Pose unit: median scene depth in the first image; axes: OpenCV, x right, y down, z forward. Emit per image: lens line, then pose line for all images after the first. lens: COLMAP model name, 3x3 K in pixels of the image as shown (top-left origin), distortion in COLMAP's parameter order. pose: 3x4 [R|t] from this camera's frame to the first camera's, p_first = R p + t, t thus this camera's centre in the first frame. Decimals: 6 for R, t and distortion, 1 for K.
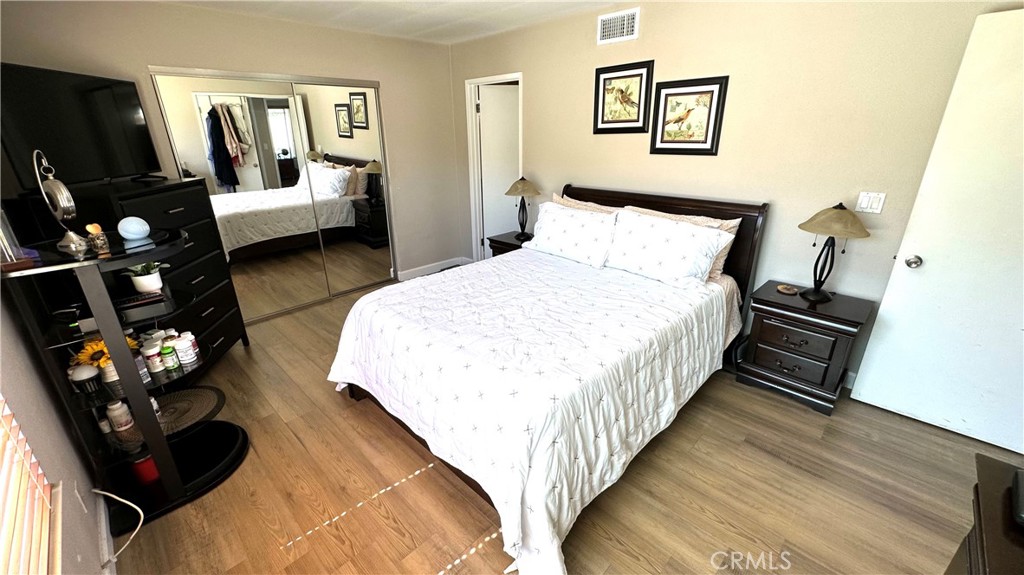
lens RADIAL K [[411.1, 0, 512.9], [0, 411.1, 287.0], [0, 0, 1]] dist [-0.008409, 0.000692]
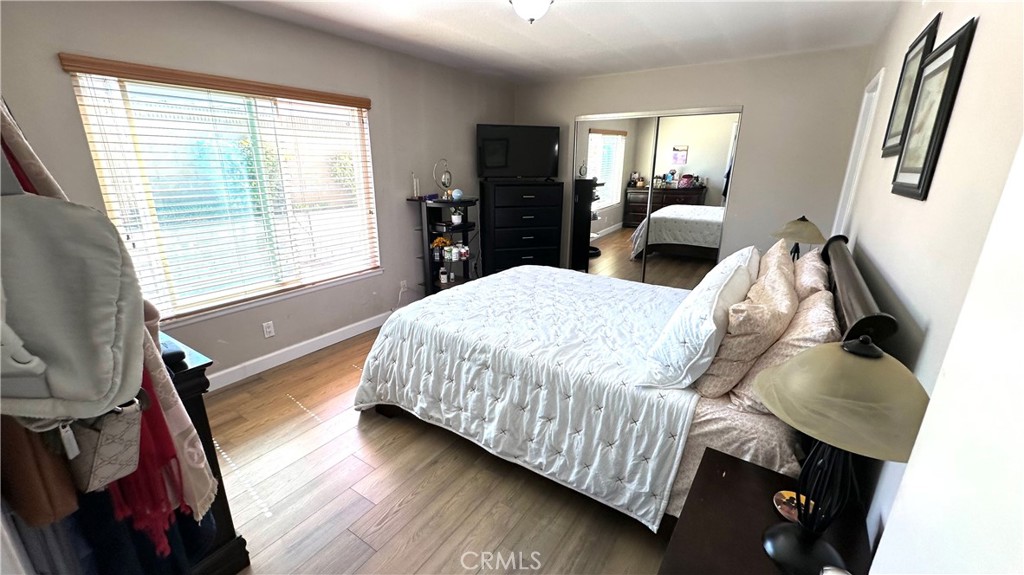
lens RADIAL K [[411.1, 0, 511.4], [0, 411.1, 285.5], [0, 0, 1]] dist [-0.008409, 0.000692]
pose [[0.172165, 0.294175, -0.940117, 1.004594], [-0.350884, 0.910083, 0.220519, -0.207193], [0.920456, 0.291907, 0.259905, 0.585785]]
